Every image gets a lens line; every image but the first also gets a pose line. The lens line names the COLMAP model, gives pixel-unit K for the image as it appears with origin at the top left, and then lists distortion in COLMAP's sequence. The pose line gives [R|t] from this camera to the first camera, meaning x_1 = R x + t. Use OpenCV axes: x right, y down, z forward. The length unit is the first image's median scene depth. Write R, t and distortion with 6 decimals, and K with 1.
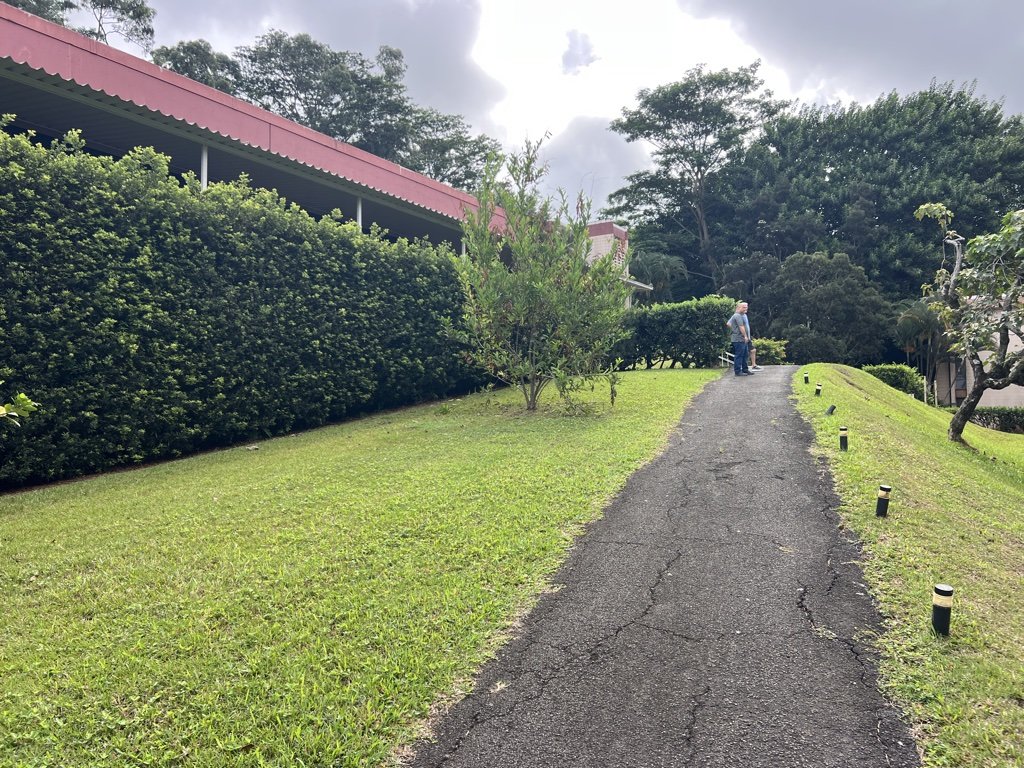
lens RADIAL K [[793.6, 0, 512.0], [0, 793.6, 384.0], [0, 0, 1]] dist [0.063919, -0.076764]
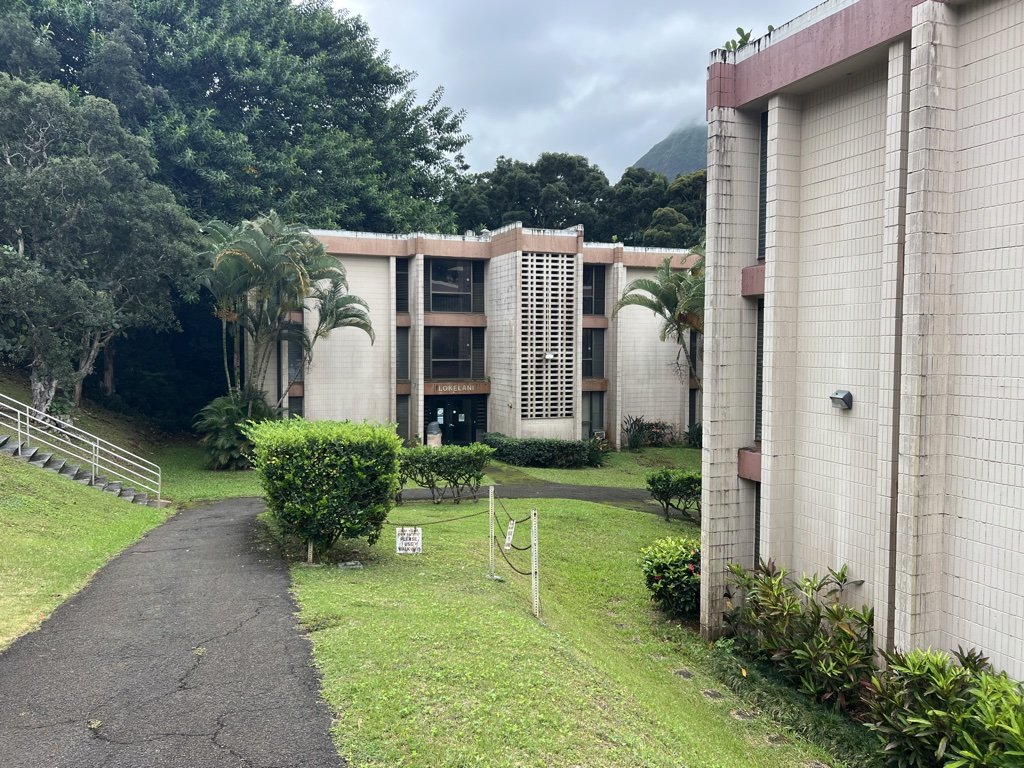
lens RADIAL K [[793.6, 0, 512.0], [0, 793.6, 384.0], [0, 0, 1]] dist [0.063919, -0.076764]
pose [[0.610400, -0.022507, 0.791773, 0.156500], [-0.047945, 0.996714, 0.065295, -0.034963], [-0.790641, -0.077818, 0.607315, 0.437304]]
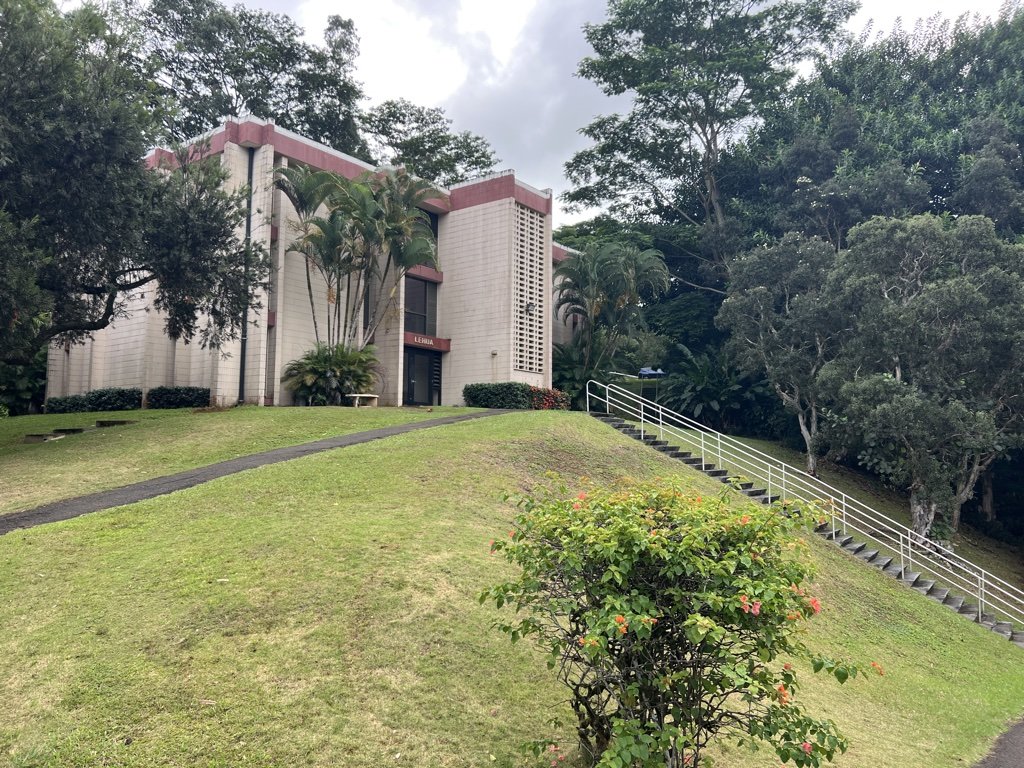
lens RADIAL K [[793.6, 0, 512.0], [0, 793.6, 384.0], [0, 0, 1]] dist [0.063919, -0.076764]
pose [[0.996834, 0.010166, -0.078864, 0.158472], [-0.014184, 0.998620, -0.050557, -0.035749], [0.078241, 0.051515, 0.995603, 0.448829]]
